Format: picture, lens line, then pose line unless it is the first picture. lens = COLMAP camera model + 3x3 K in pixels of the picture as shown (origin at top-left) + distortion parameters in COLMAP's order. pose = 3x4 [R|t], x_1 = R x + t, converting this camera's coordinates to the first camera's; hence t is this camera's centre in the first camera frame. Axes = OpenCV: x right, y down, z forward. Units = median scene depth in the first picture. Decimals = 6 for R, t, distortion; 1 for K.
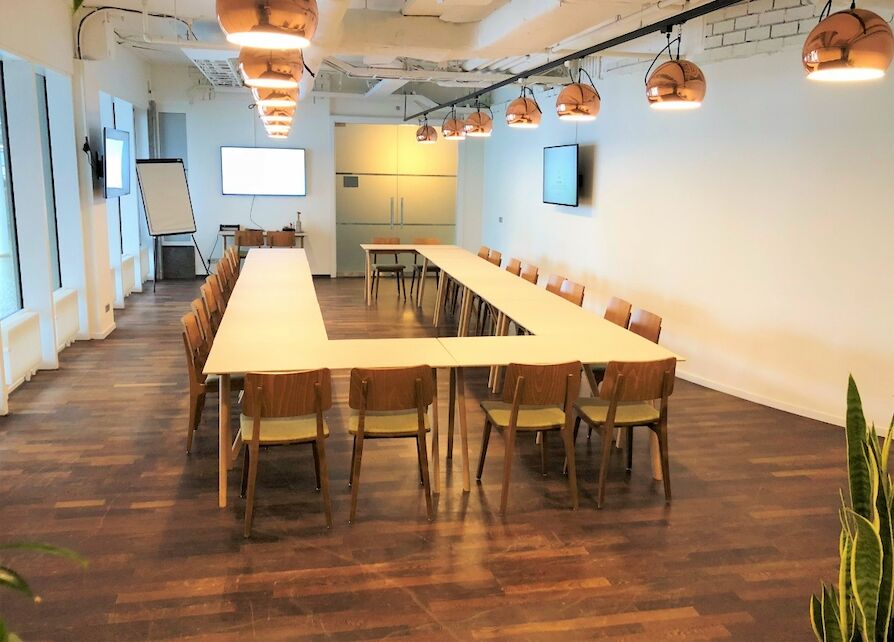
lens RADIAL K [[766.3, 0, 447.0], [0, 766.3, 321.0], [0, 0, 1]] dist [0.012651, 0.007772]
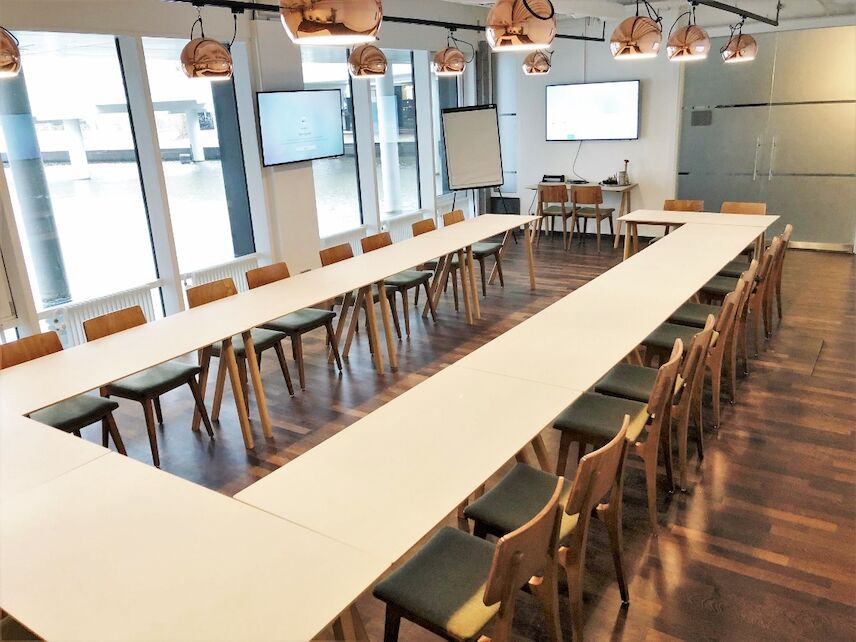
lens RADIAL K [[700.9, 0, 428.0], [0, 700.9, 321.0], [0, 0, 1]] dist [0.053366, 0.001402]
pose [[0.700760, 0.161716, -0.694826, 0.229754], [-0.076572, 0.985392, 0.152117, -0.076119], [0.709276, -0.053393, 0.702906, 0.330532]]
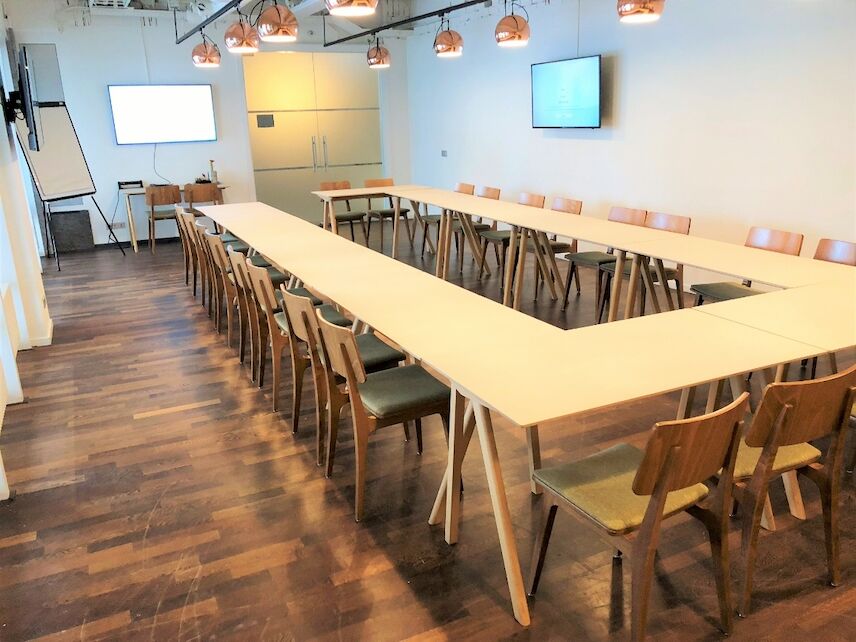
lens RADIAL K [[710.4, 0, 428.0], [0, 710.4, 321.0], [0, 0, 1]] dist [0.002028, 0.004521]
pose [[0.968301, -0.116268, 0.221075, -0.168131], [0.095883, 0.990271, 0.100842, -0.022891], [-0.230649, -0.076448, 0.970029, 0.174602]]
